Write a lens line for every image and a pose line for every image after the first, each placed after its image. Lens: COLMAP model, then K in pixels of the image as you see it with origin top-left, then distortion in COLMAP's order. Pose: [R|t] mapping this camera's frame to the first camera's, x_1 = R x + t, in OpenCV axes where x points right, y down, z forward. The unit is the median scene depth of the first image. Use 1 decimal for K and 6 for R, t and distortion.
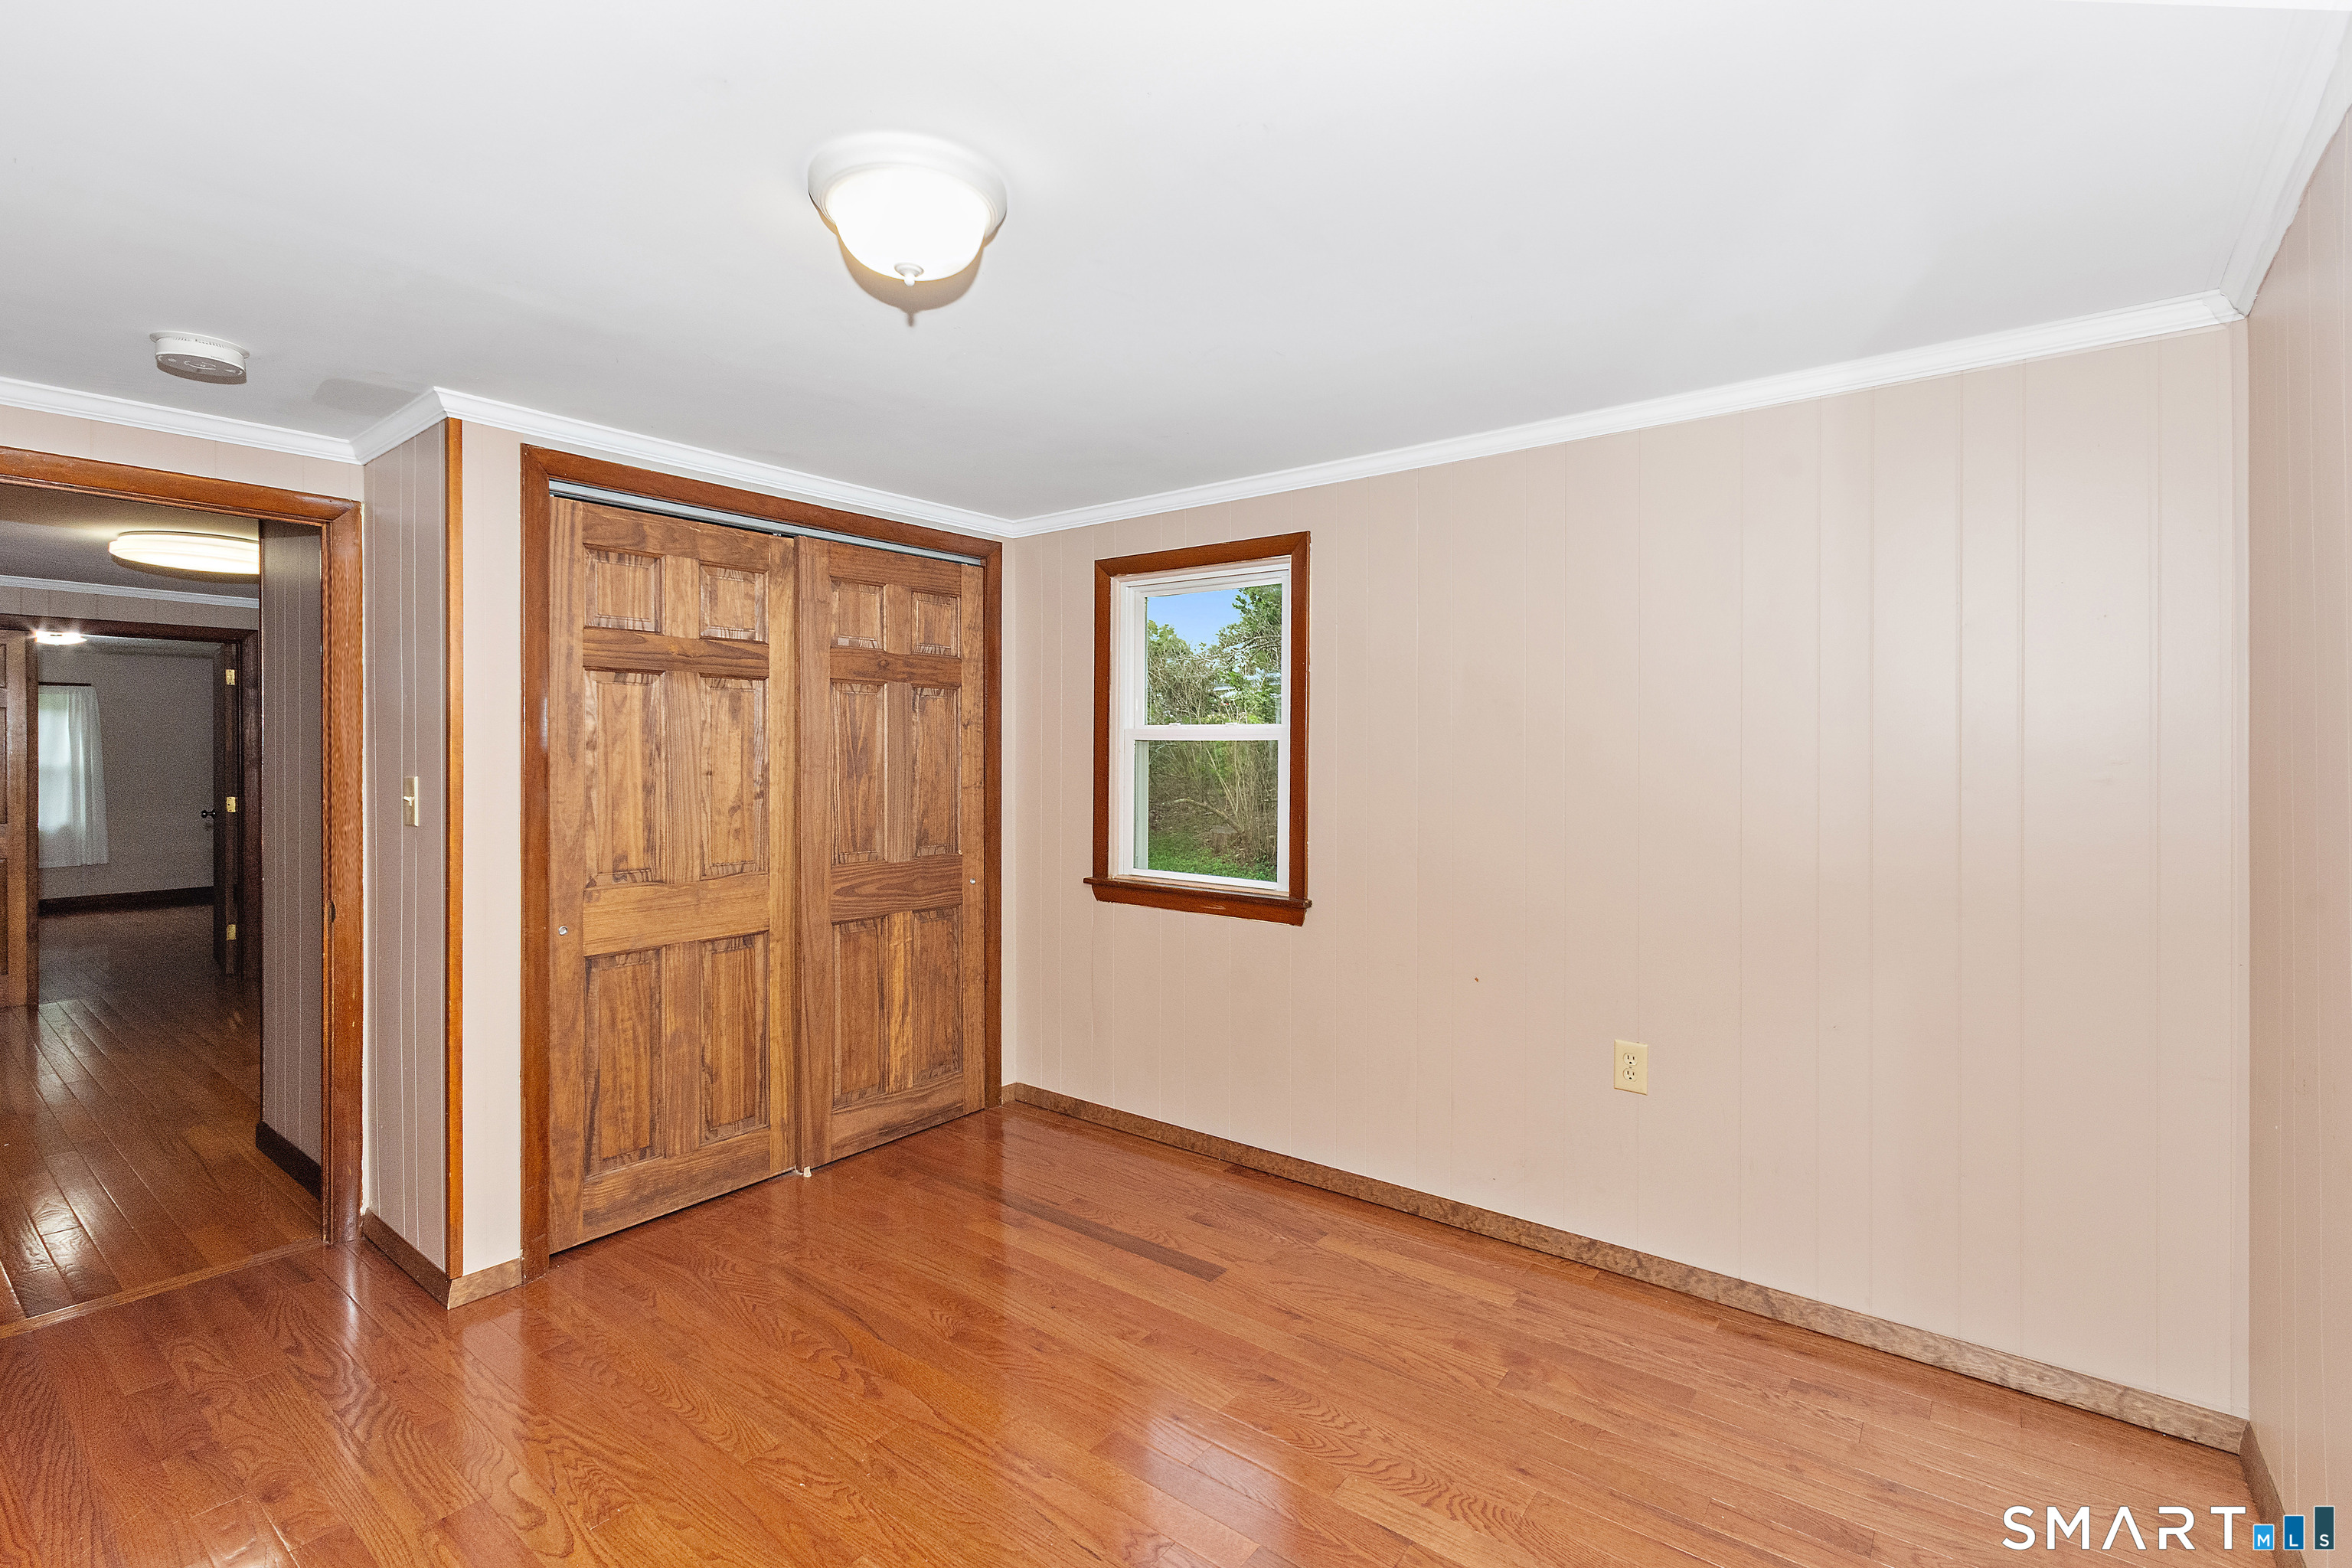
lens RADIAL K [[1051.4, 0, 1182.5], [0, 1051.4, 773.2], [0, 0, 1]] dist [0.000697, 0.000141]
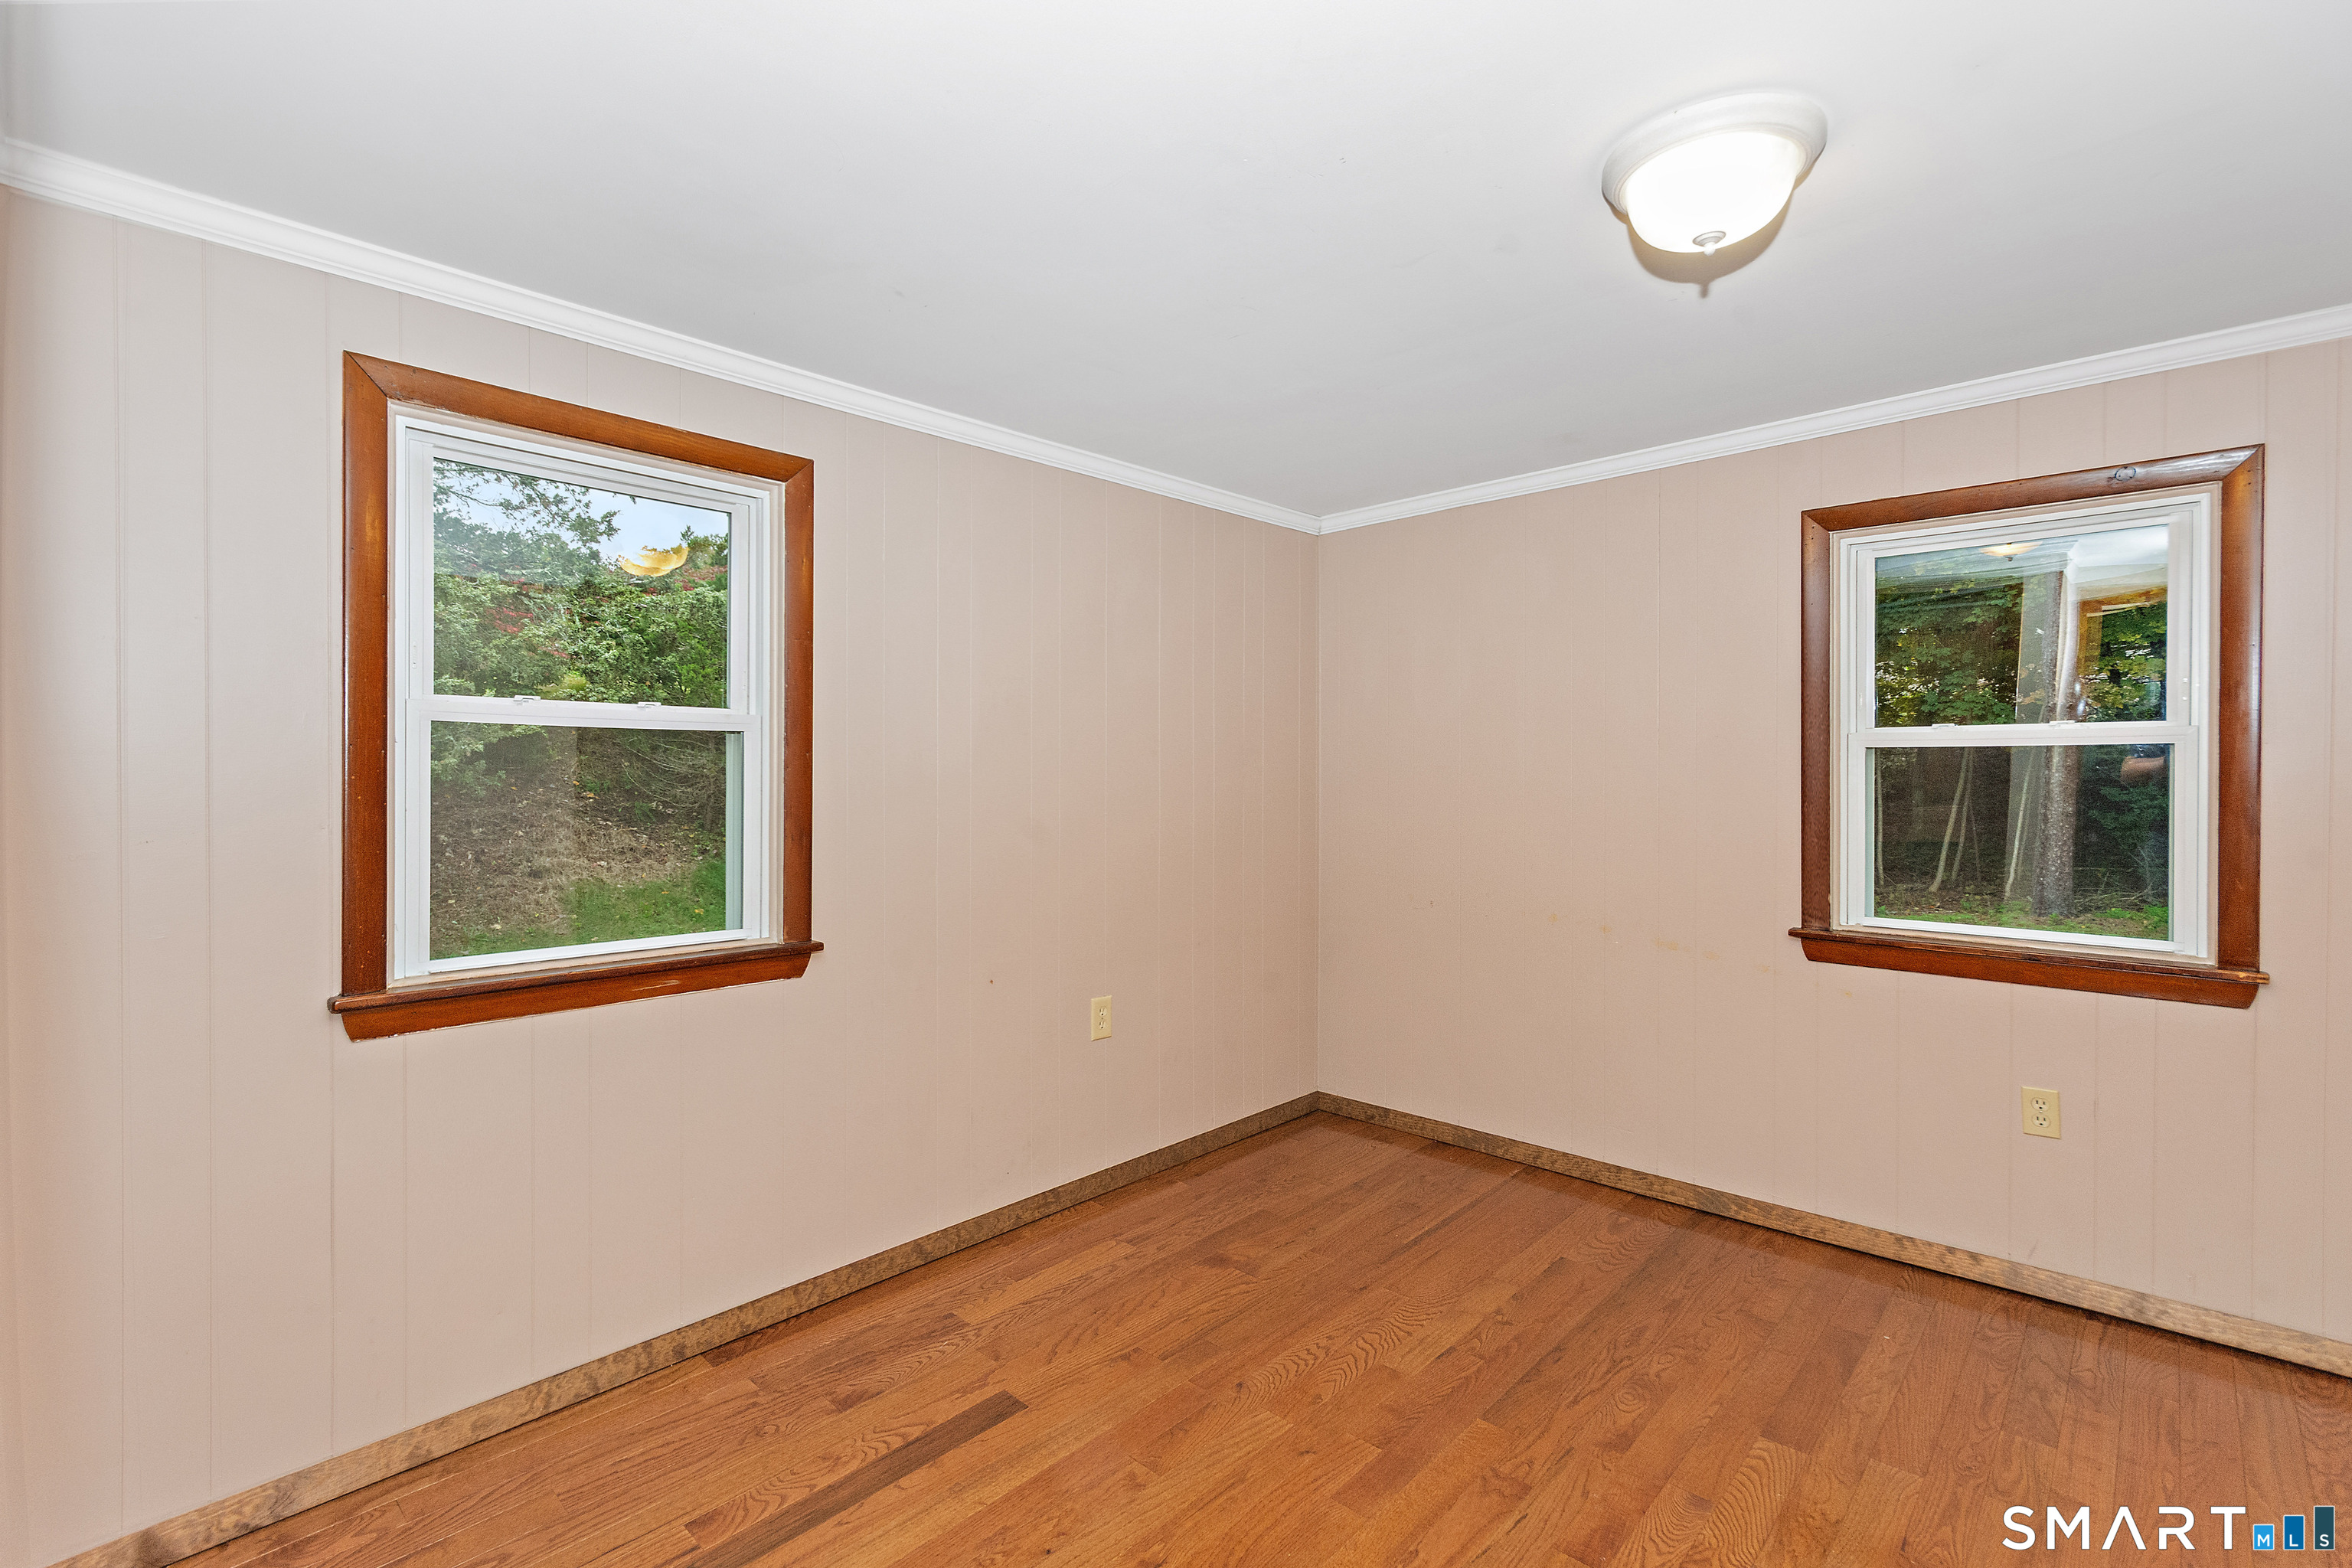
lens RADIAL K [[1051.4, 0, 1182.5], [0, 1051.4, 773.2], [0, 0, 1]] dist [0.000697, 0.000141]
pose [[0.096957, -0.013515, 0.995197, -0.745044], [0.002895, 0.999907, 0.013297, -0.014525], [-0.995284, 0.001592, 0.096987, 0.786111]]
